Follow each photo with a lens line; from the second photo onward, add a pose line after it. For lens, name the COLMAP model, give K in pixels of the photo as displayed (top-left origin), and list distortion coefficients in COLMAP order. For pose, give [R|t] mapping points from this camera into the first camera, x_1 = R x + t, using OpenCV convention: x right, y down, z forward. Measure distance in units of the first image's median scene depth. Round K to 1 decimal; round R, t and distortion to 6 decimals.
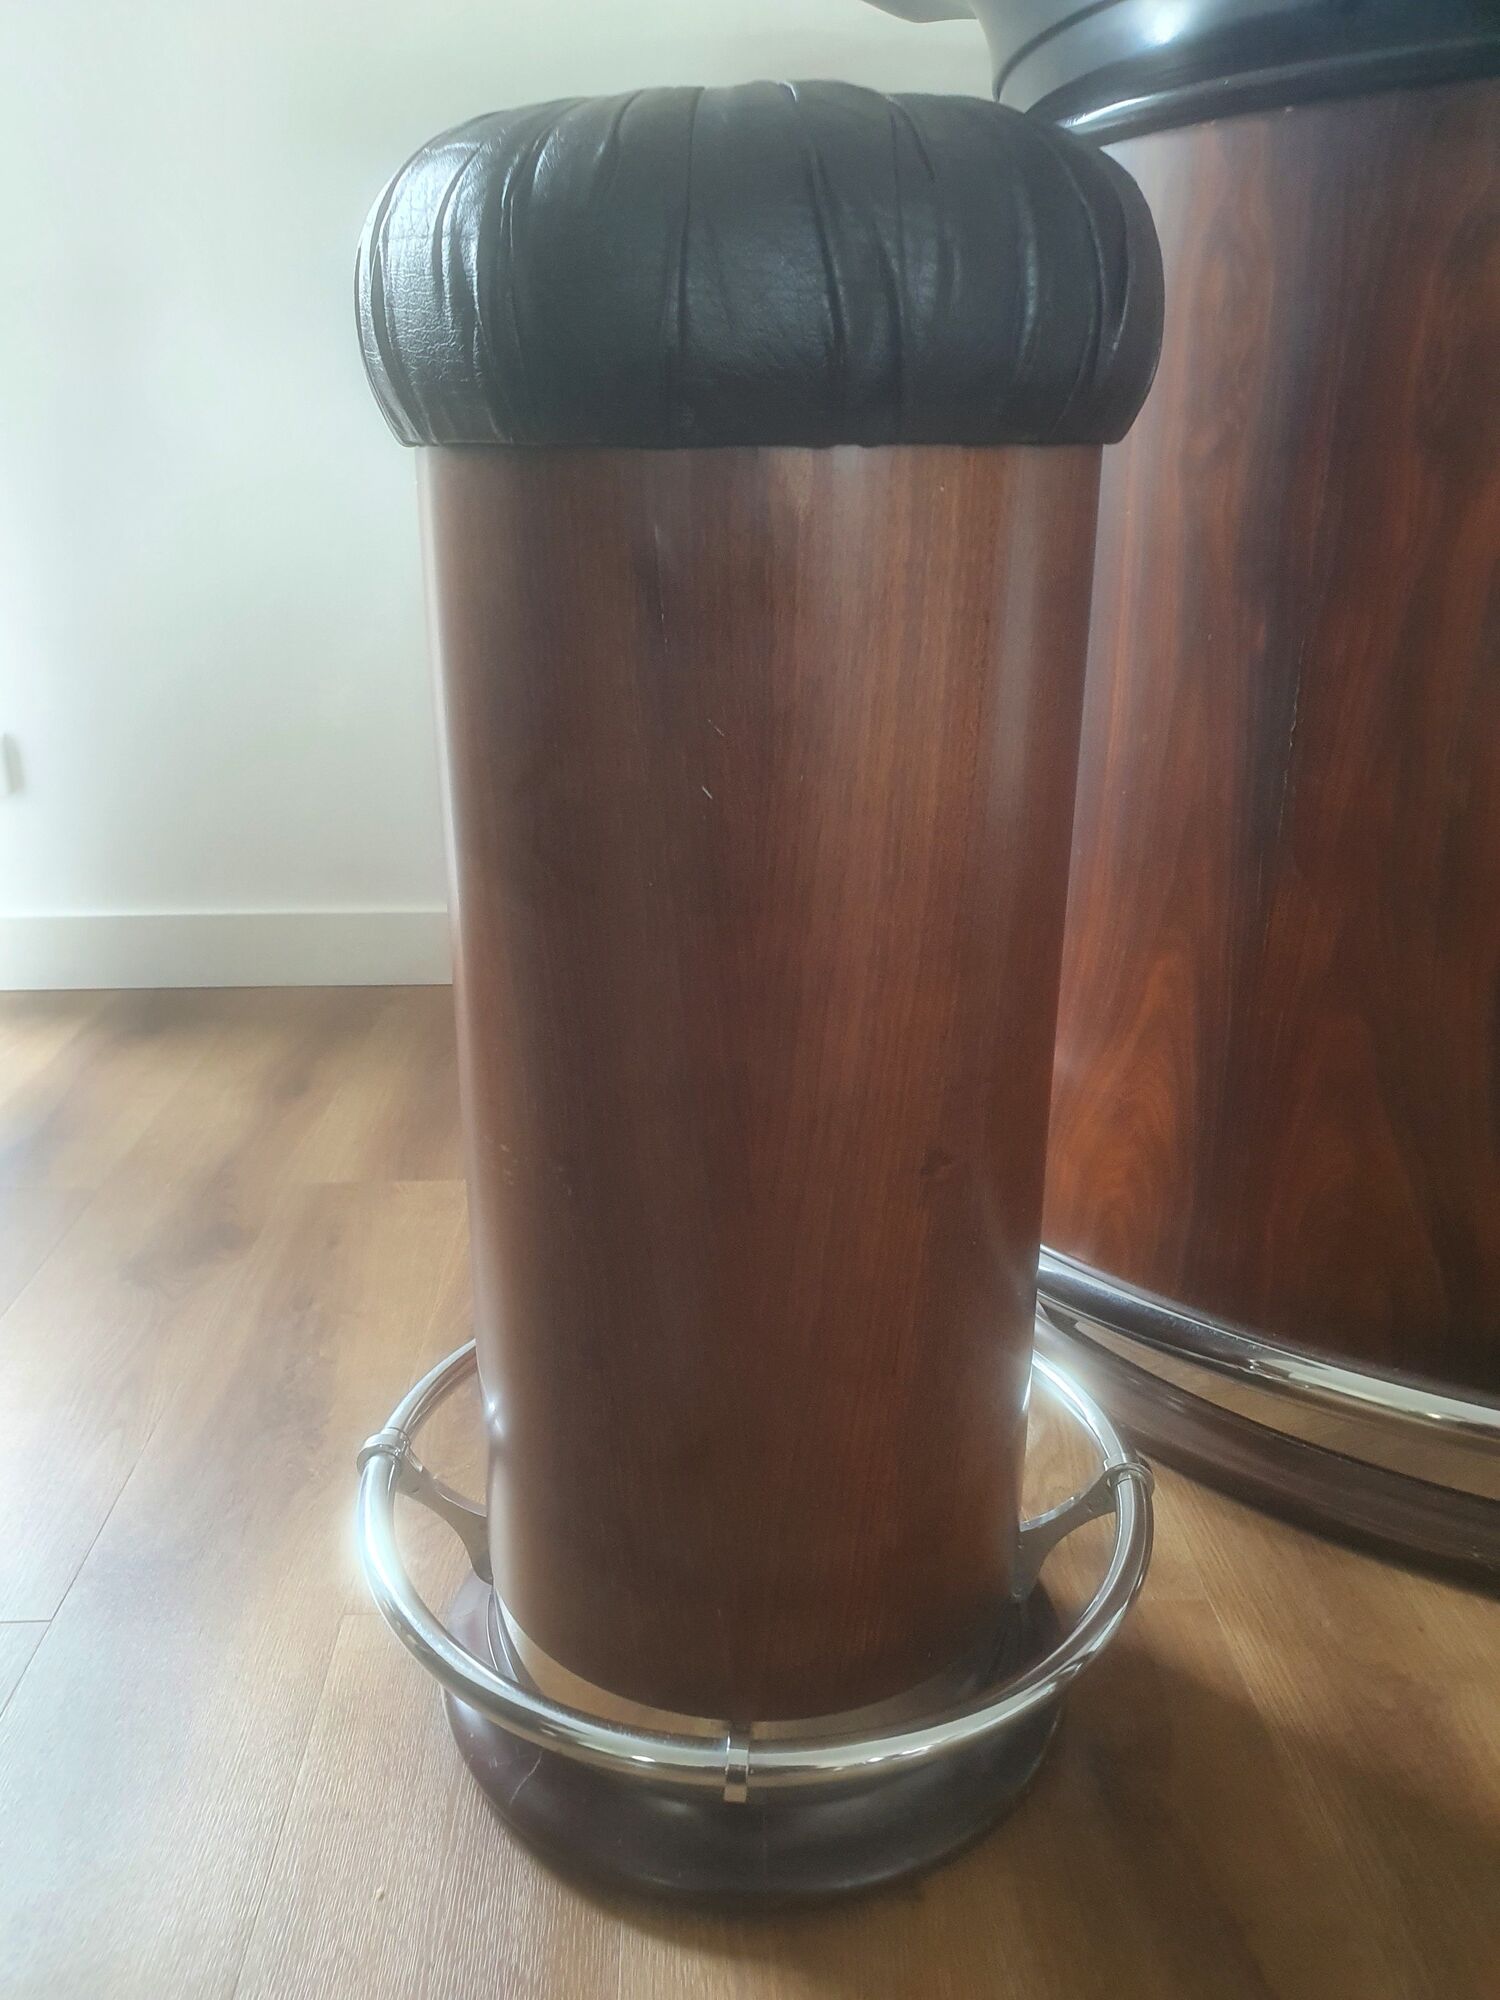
lens RADIAL K [[1543.3, 0, 734.7], [0, 1543.3, 989.5], [0, 0, 1]] dist [-0.005348, 0.010100]
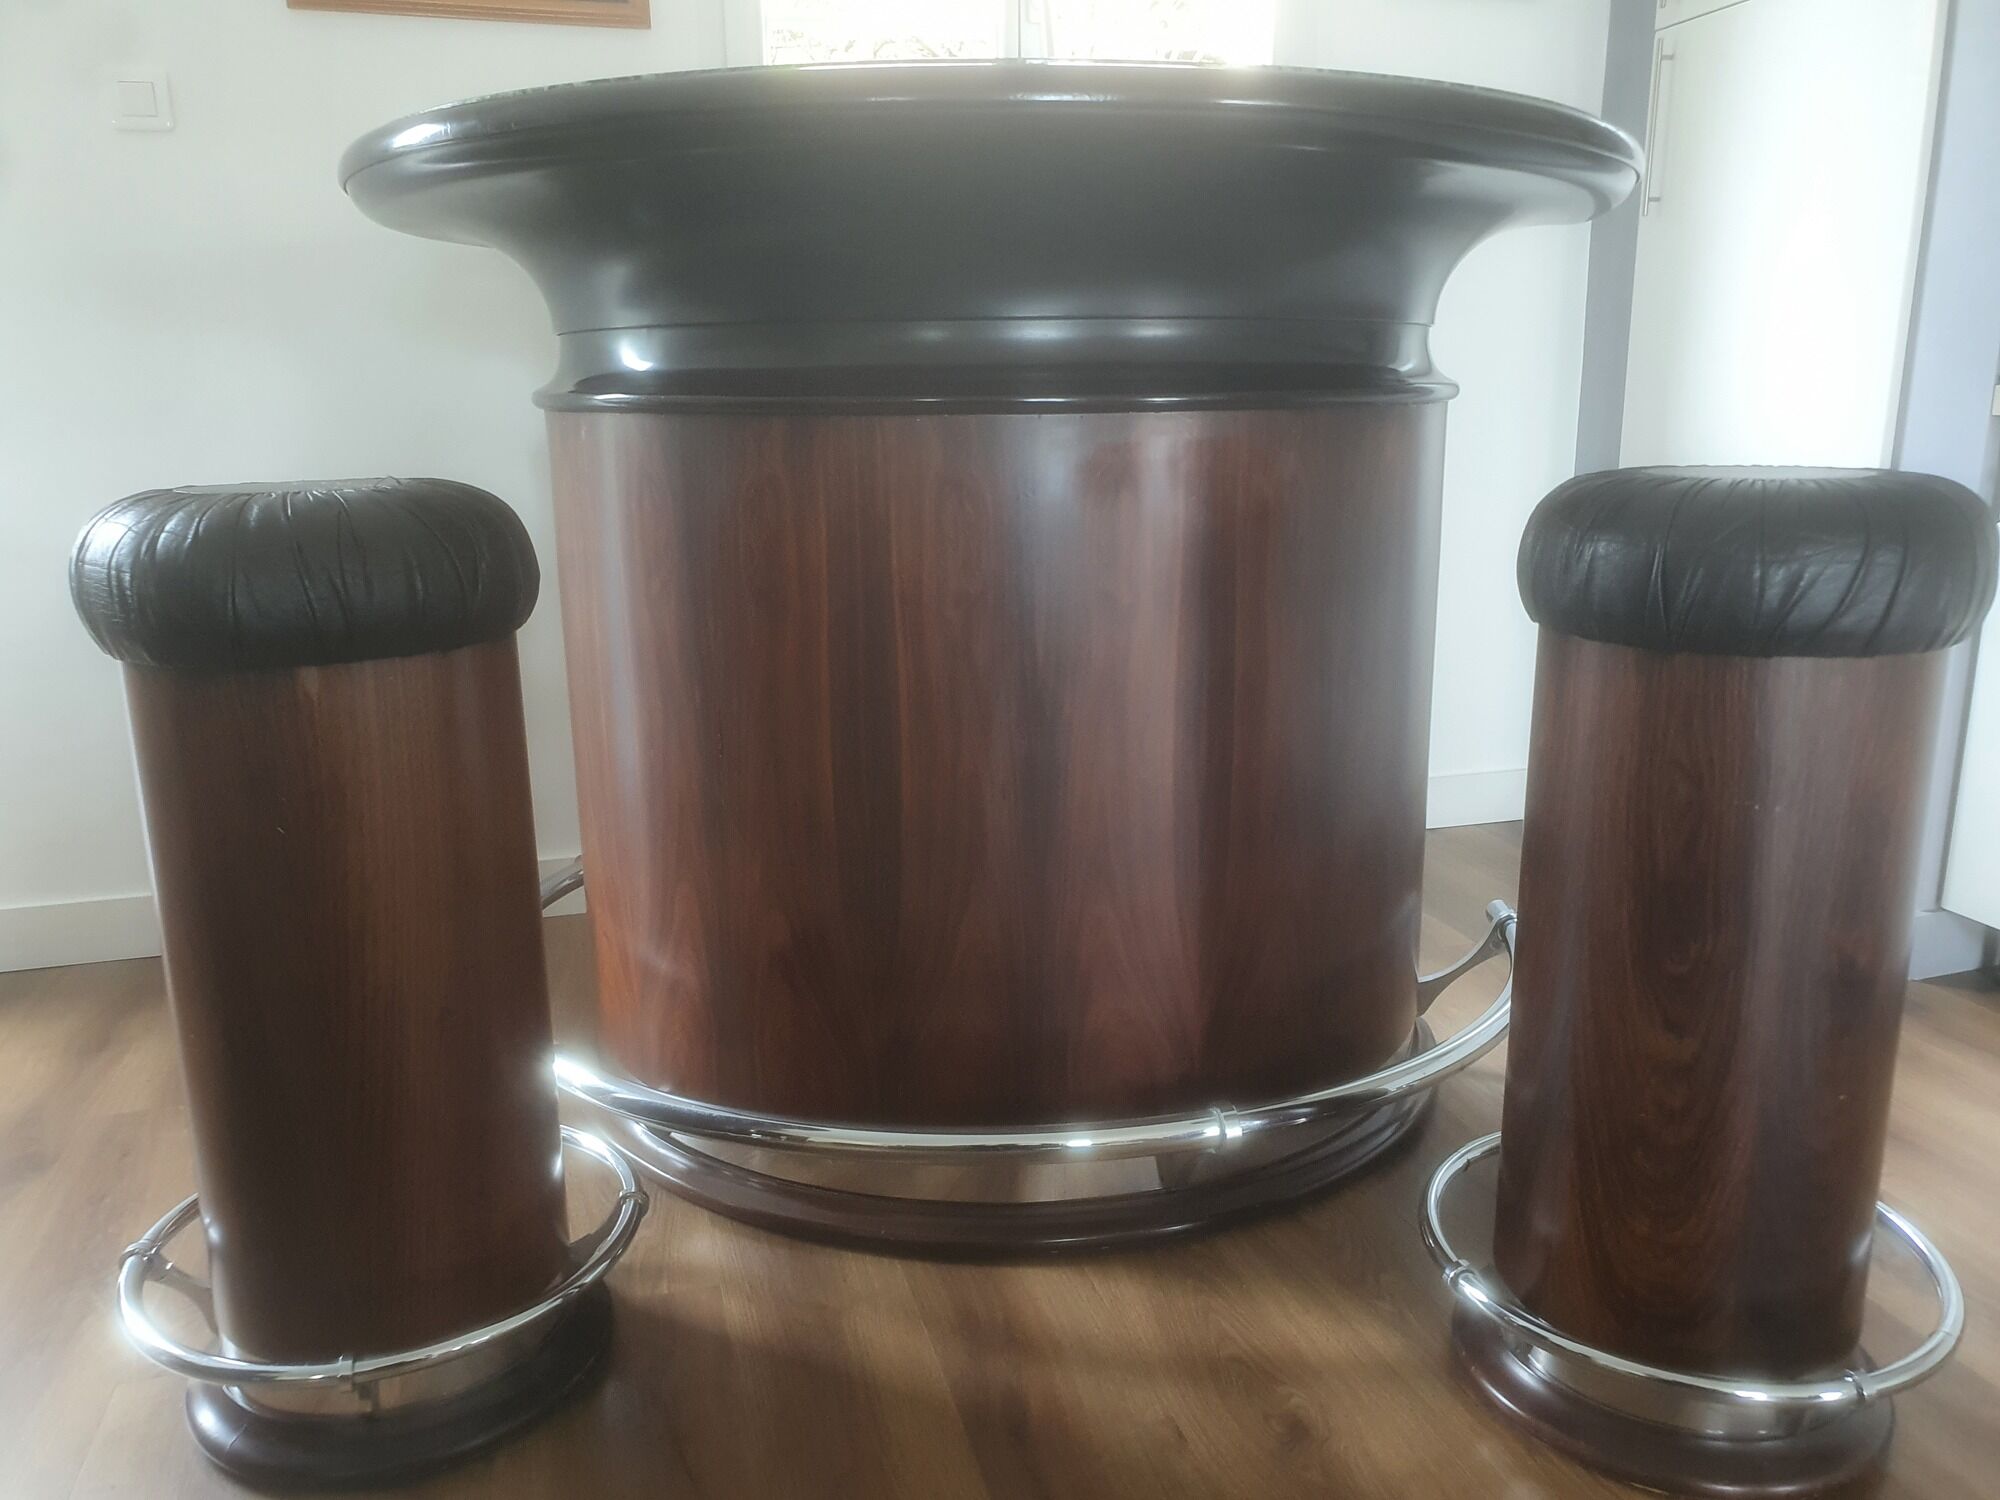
lens RADIAL K [[1526.3, 0, 1000.0], [0, 1526.3, 750.0], [0, 0, 1]] dist [-0.007601, -0.003494]
pose [[0.967488, -0.071758, 0.242524, 0.276293], [0.095050, 0.991774, -0.085732, 0.009703], [-0.234377, 0.105997, 0.966350, -0.736510]]
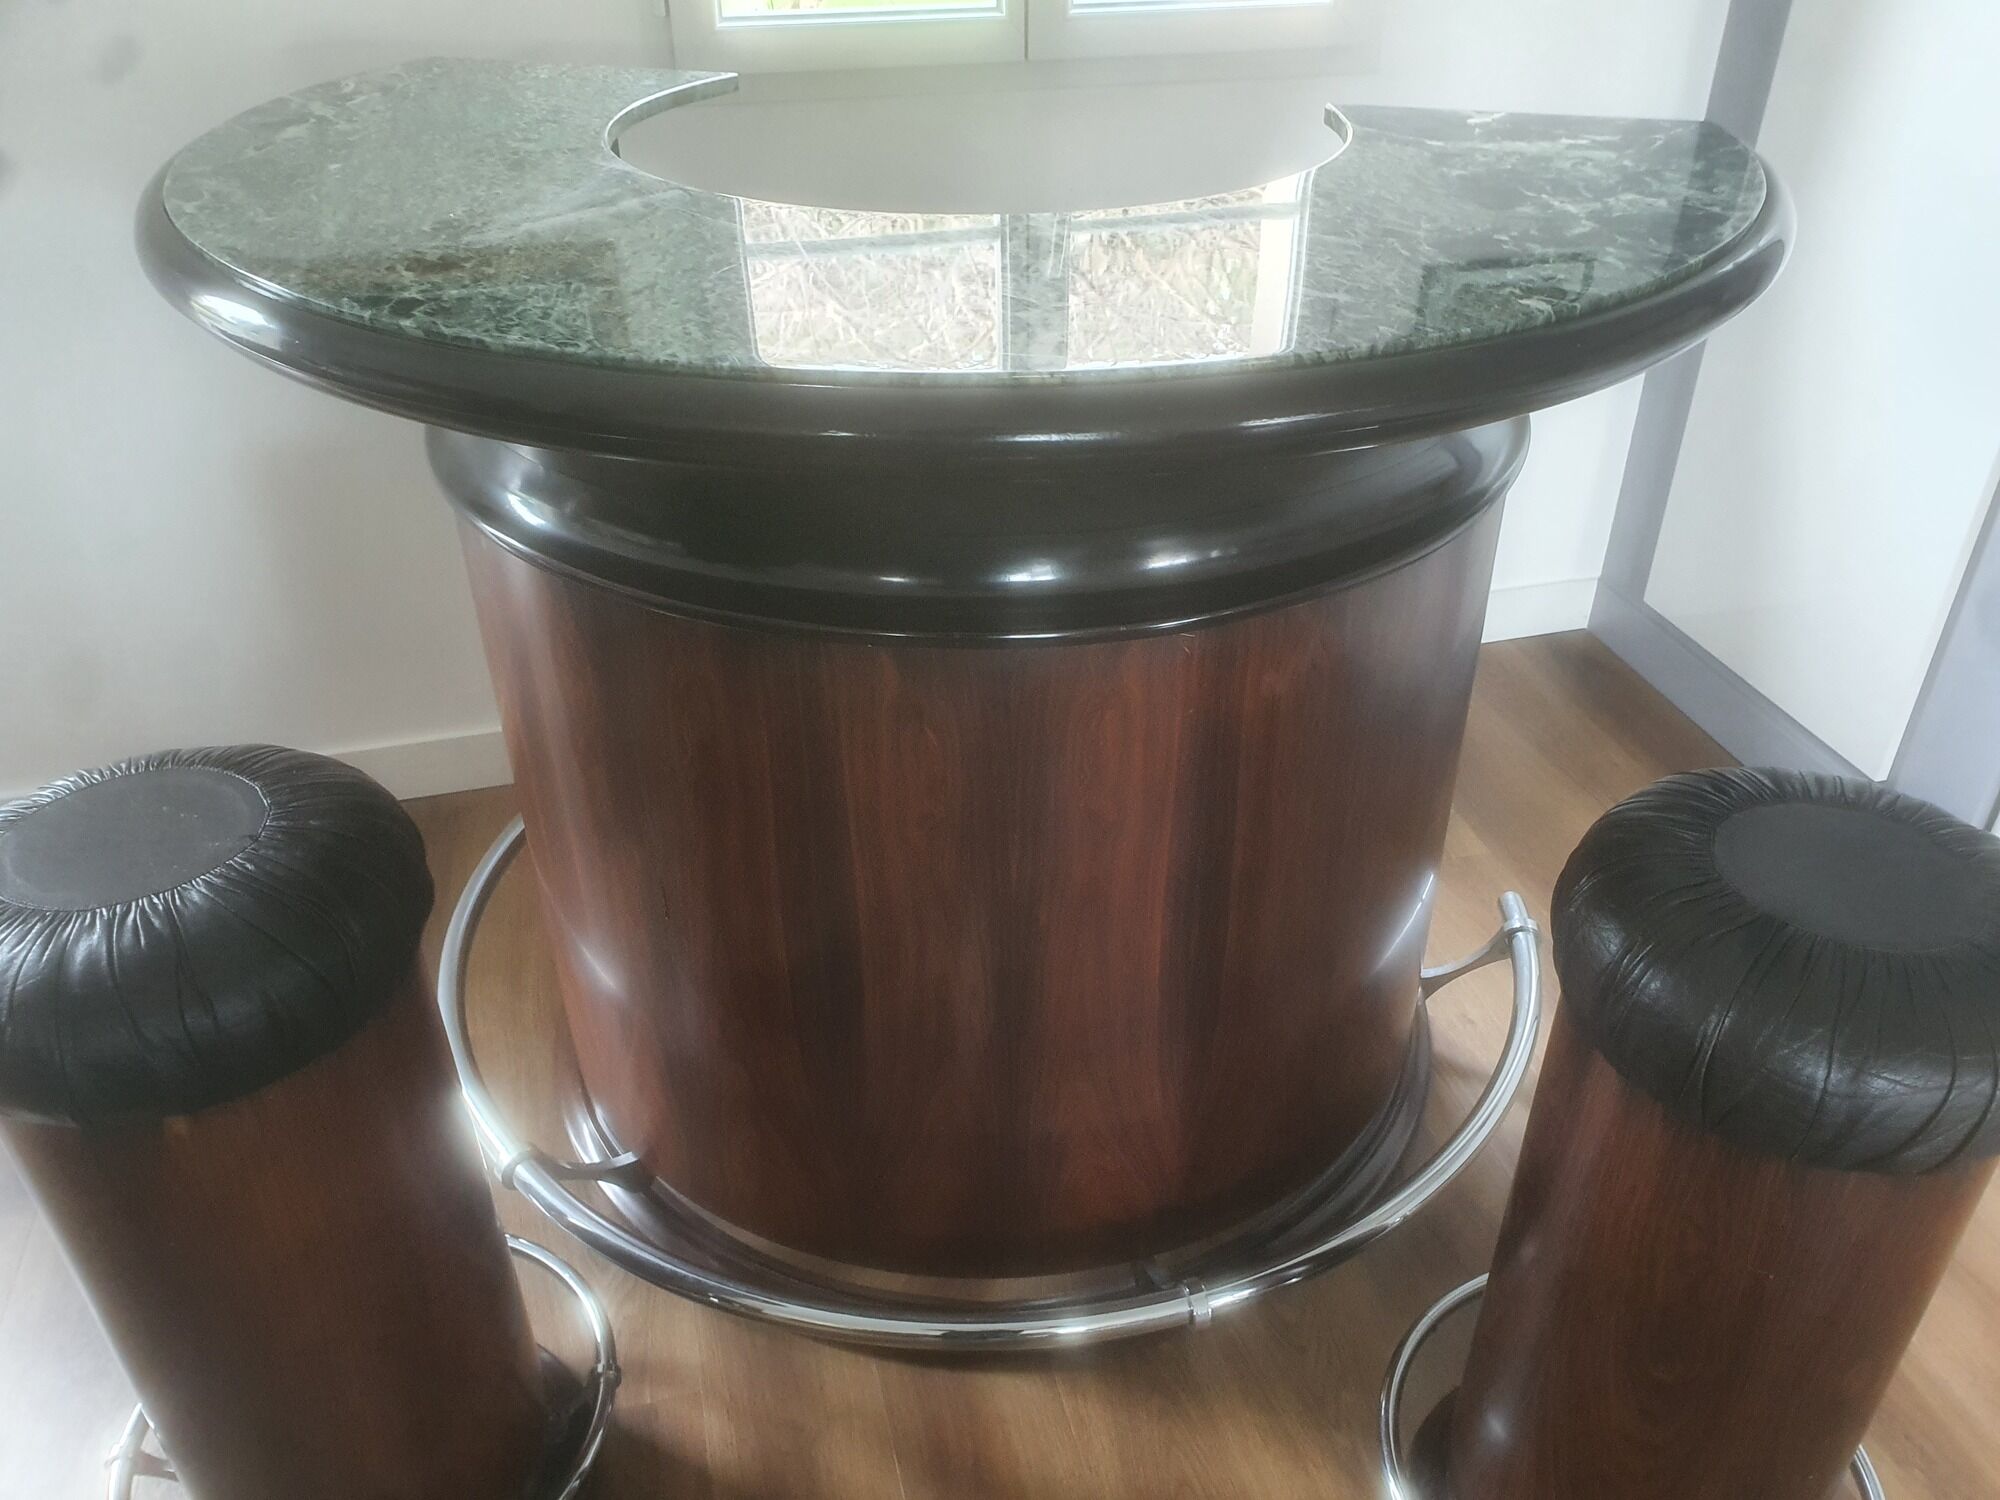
lens RADIAL K [[1543.3, 0, 1007.0], [0, 1543.3, 751.3], [0, 0, 1]] dist [-0.005348, 0.010100]
pose [[0.971645, -0.140133, 0.190442, 0.460560], [0.087307, 0.961162, 0.261811, -0.757233], [-0.219734, -0.237760, 0.946143, -0.532677]]
